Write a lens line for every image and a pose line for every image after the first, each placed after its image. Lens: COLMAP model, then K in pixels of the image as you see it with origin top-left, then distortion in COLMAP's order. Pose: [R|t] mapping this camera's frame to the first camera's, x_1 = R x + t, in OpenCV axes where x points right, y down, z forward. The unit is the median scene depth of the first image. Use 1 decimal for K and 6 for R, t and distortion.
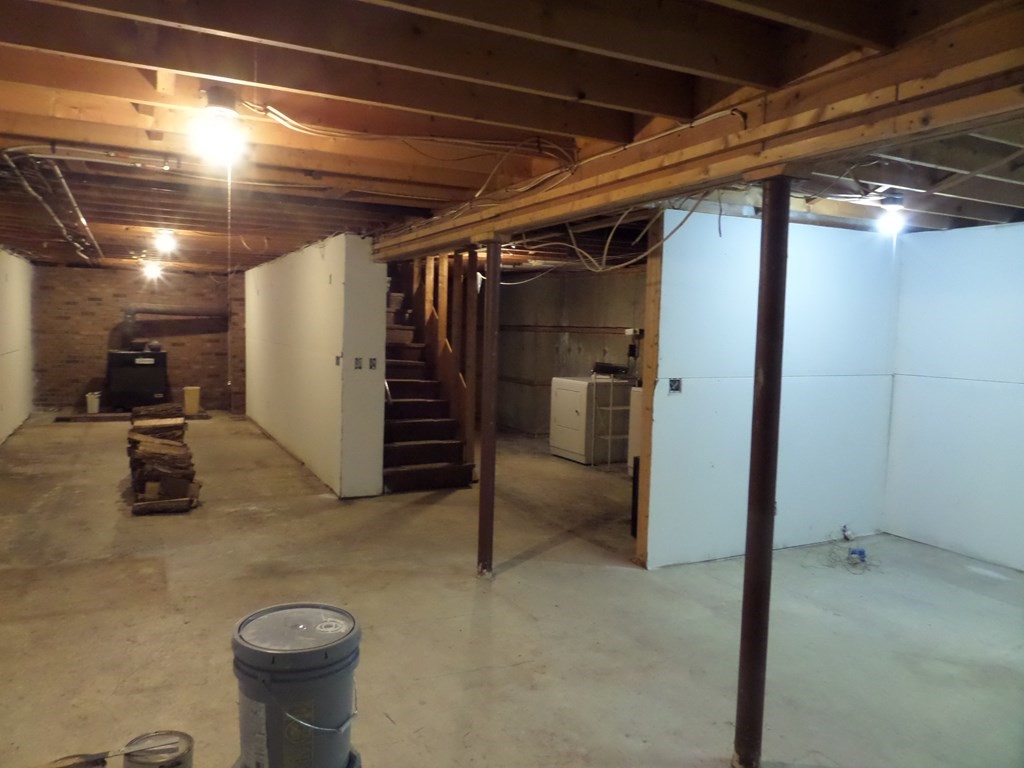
lens RADIAL K [[749.1, 0, 512.0], [0, 749.1, 384.0], [0, 0, 1]] dist [-0.001150, -0.000817]
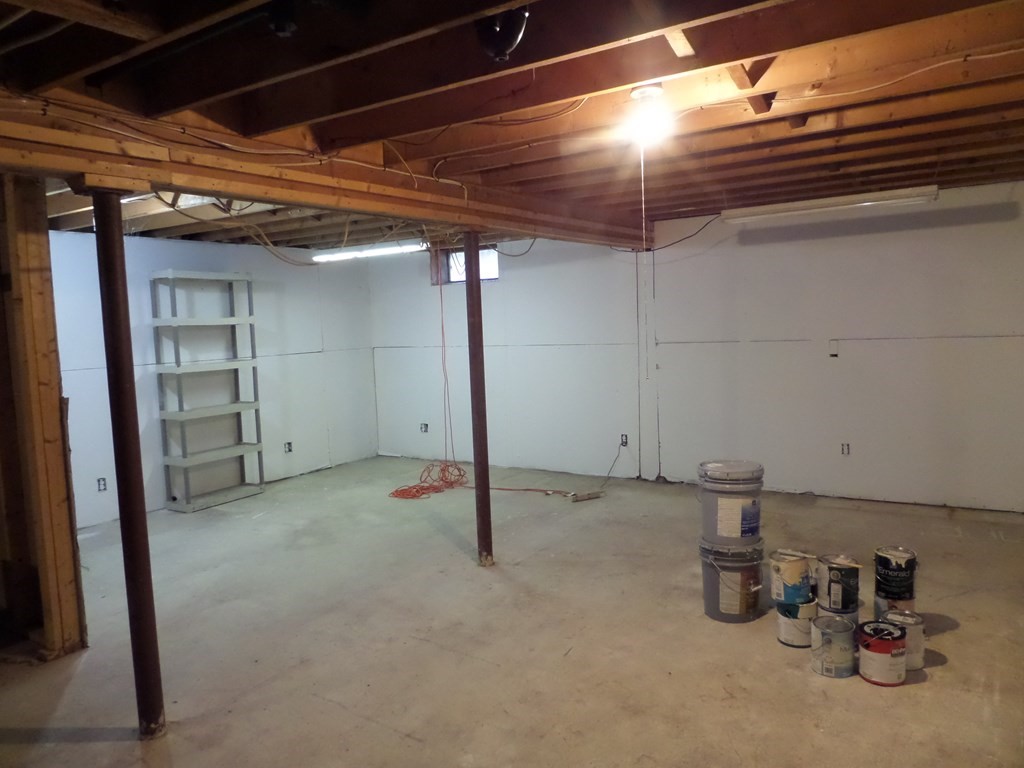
lens RADIAL K [[749.1, 0, 512.0], [0, 749.1, 384.0], [0, 0, 1]] dist [-0.001150, -0.000817]
pose [[-0.498174, -0.086574, 0.862744, -0.934579], [0.085279, 0.985287, 0.148114, -0.128516], [-0.862873, 0.147360, -0.483462, 1.343558]]
